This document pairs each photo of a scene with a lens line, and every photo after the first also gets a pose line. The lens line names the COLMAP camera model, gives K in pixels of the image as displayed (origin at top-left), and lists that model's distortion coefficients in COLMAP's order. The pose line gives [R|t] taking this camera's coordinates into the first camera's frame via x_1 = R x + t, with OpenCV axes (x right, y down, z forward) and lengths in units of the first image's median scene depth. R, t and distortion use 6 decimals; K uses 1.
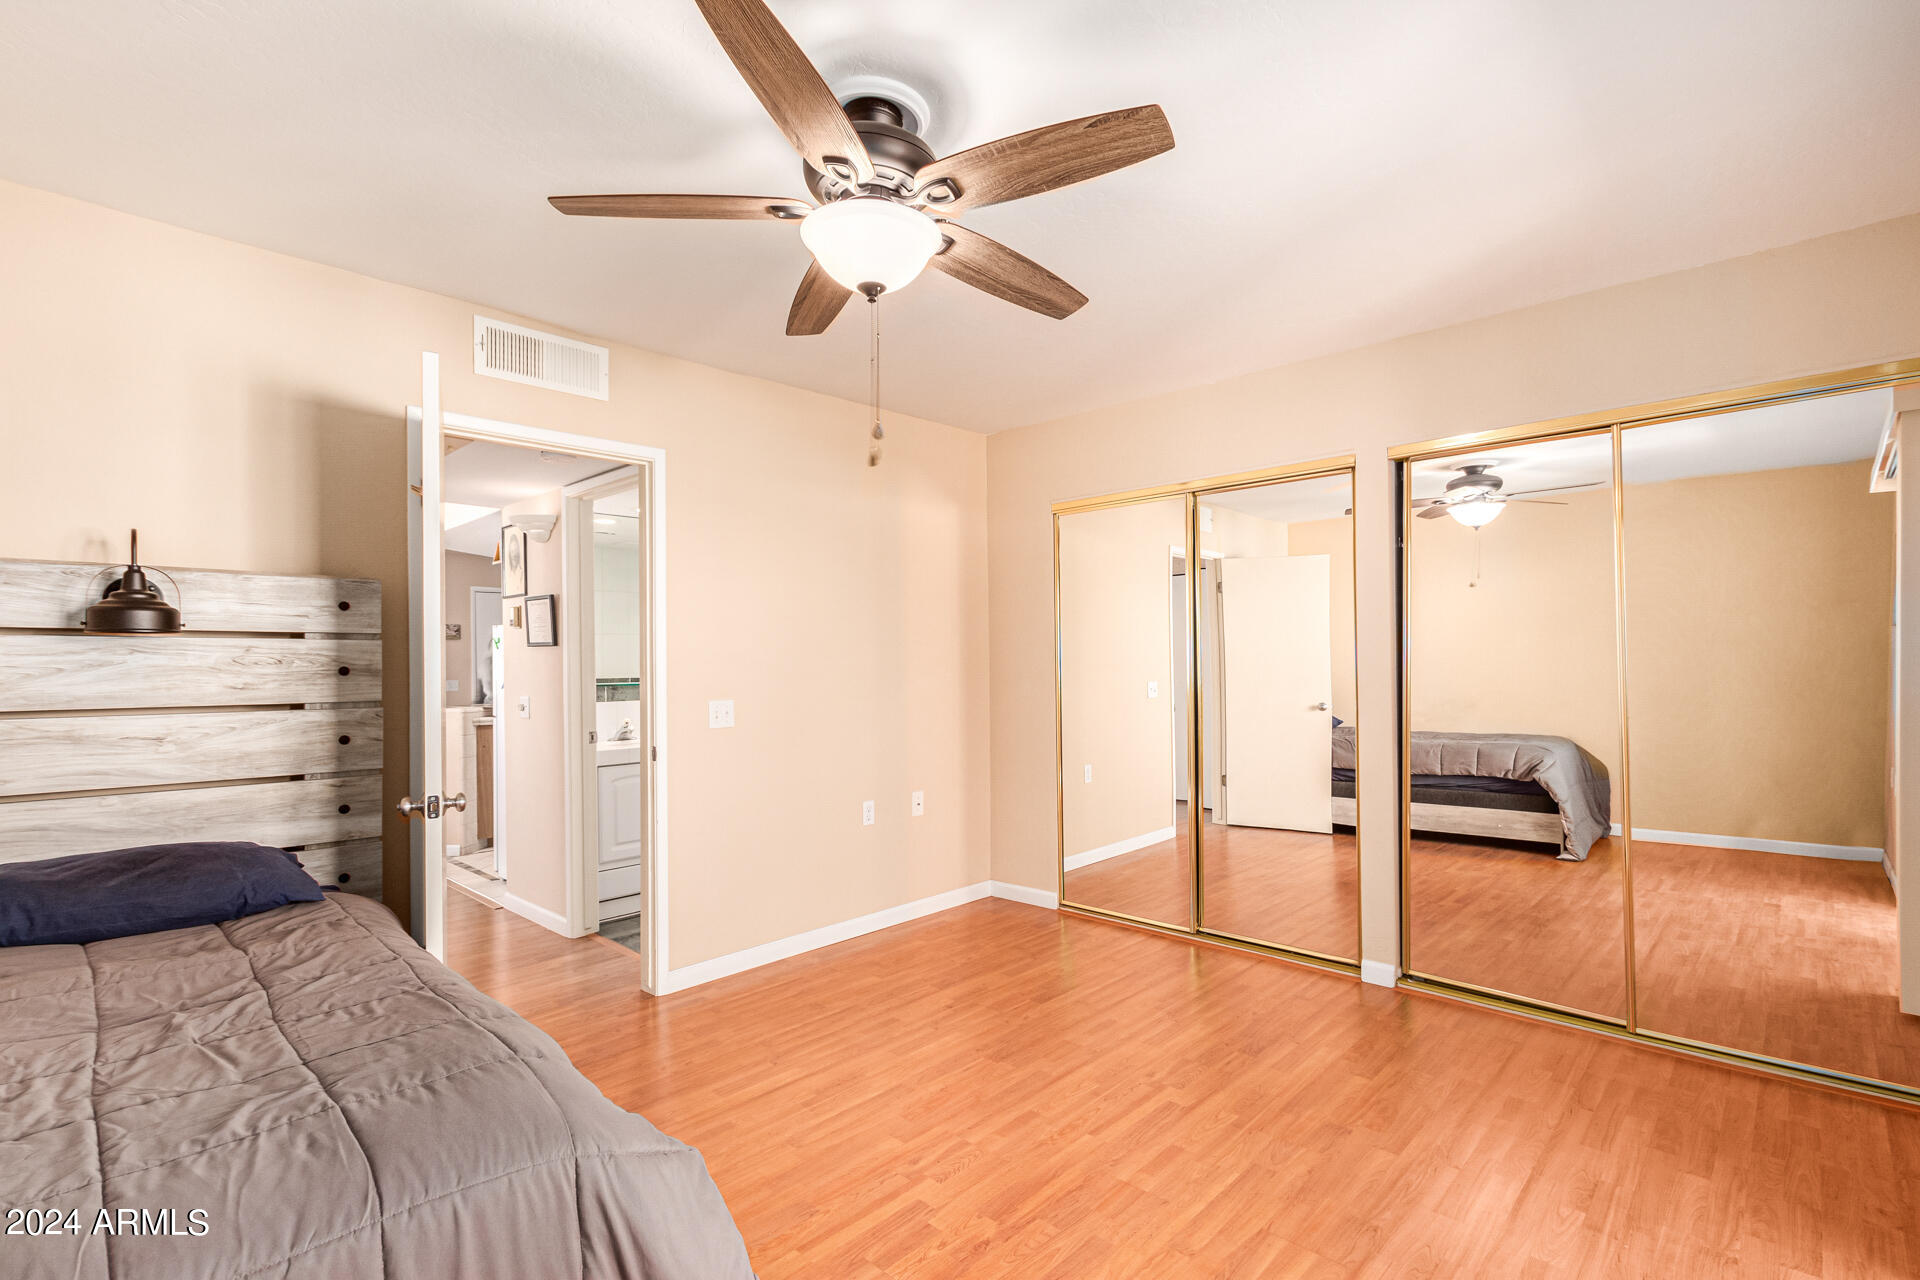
lens RADIAL K [[889.8, 0, 943.4], [0, 889.8, 644.9], [0, 0, 1]] dist [0.005118, -0.000207]
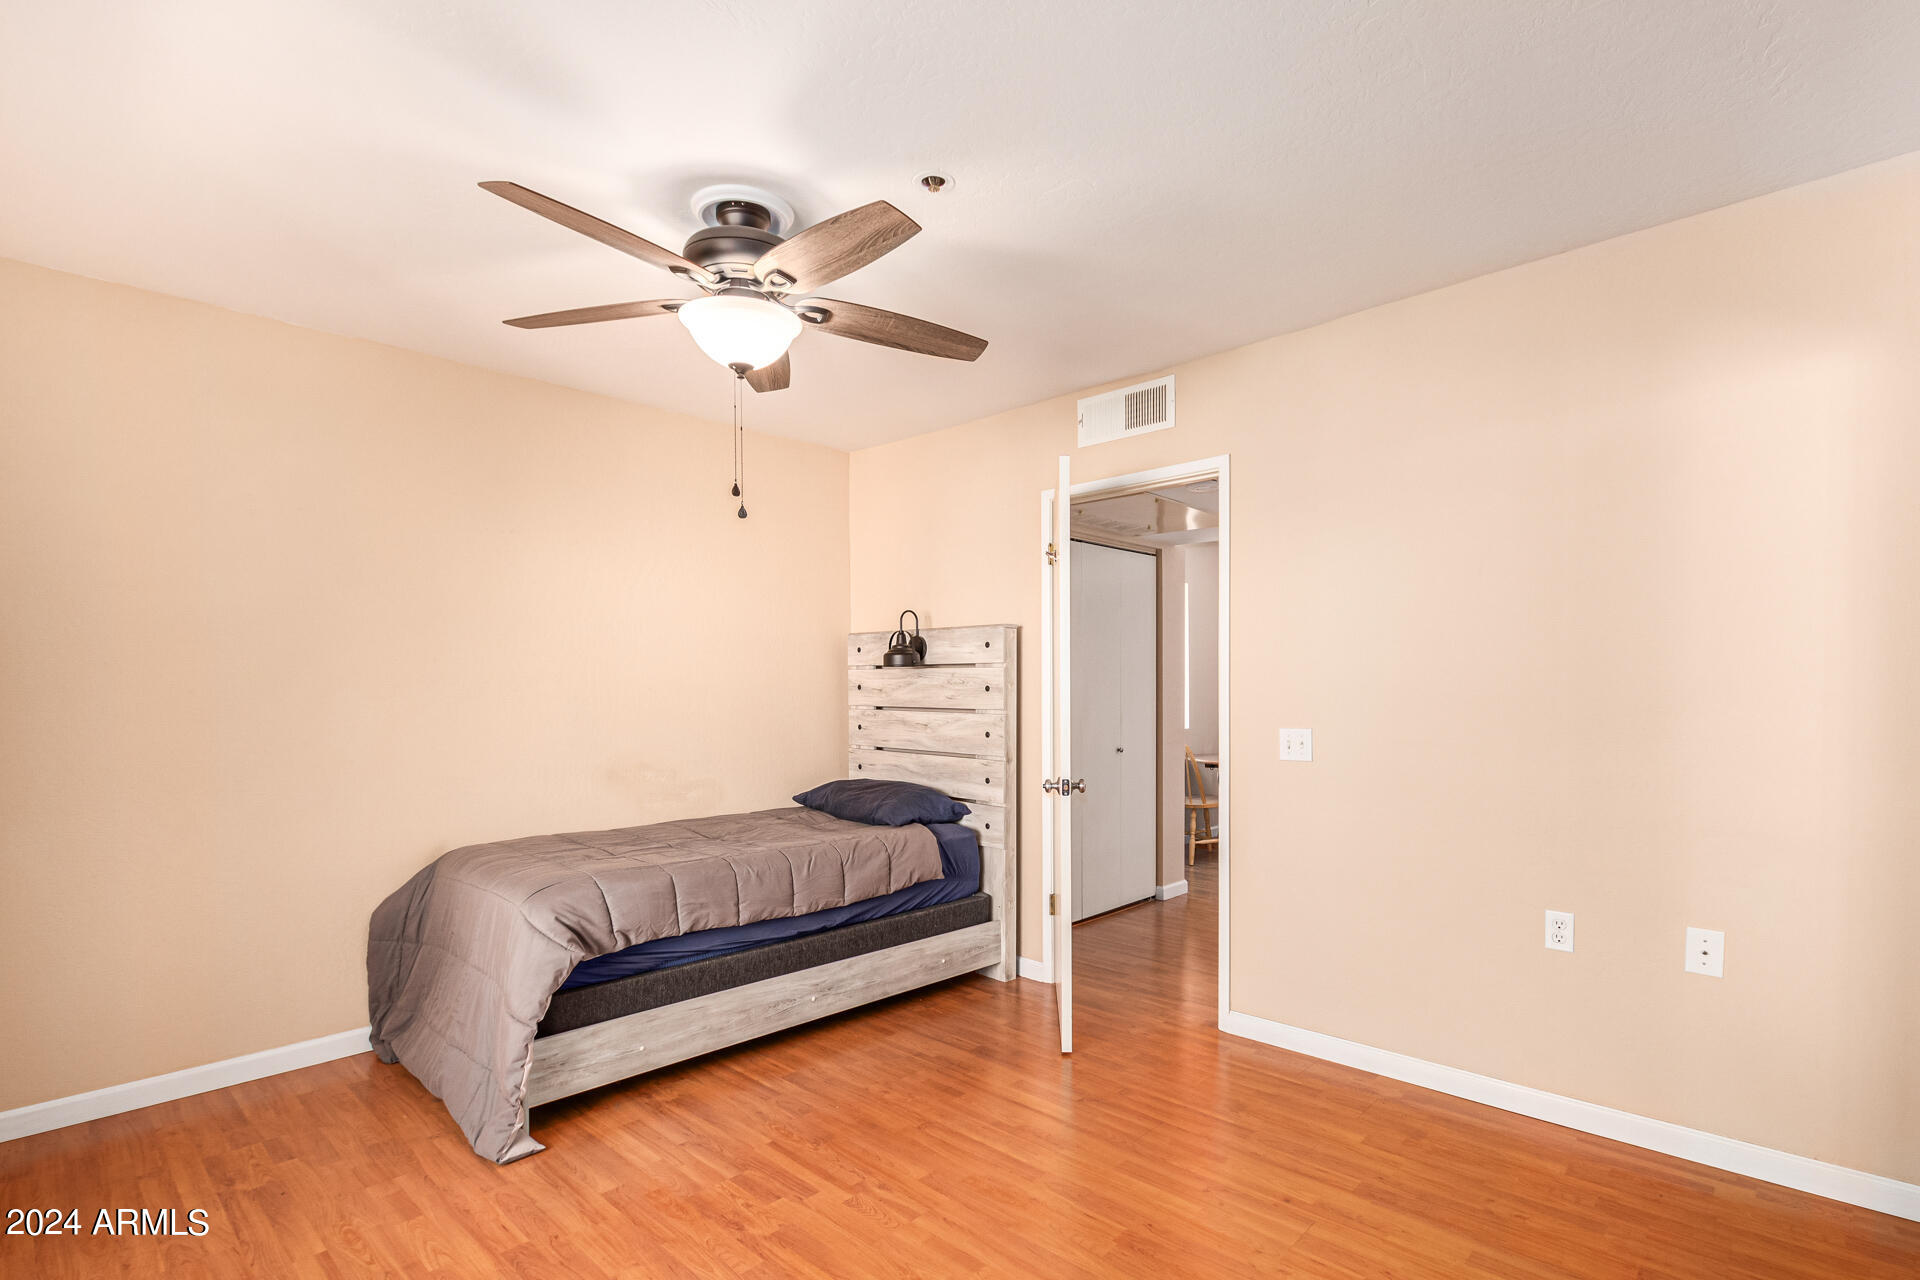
lens RADIAL K [[889.8, 0, 974.1], [0, 889.8, 701.7], [0, 0, 1]] dist [0.005118, -0.000207]
pose [[0.024079, 0.023802, -0.999427, 0.653223], [0.021684, 0.999469, 0.024326, 0.011042], [0.999475, -0.022257, 0.023550, 0.748300]]
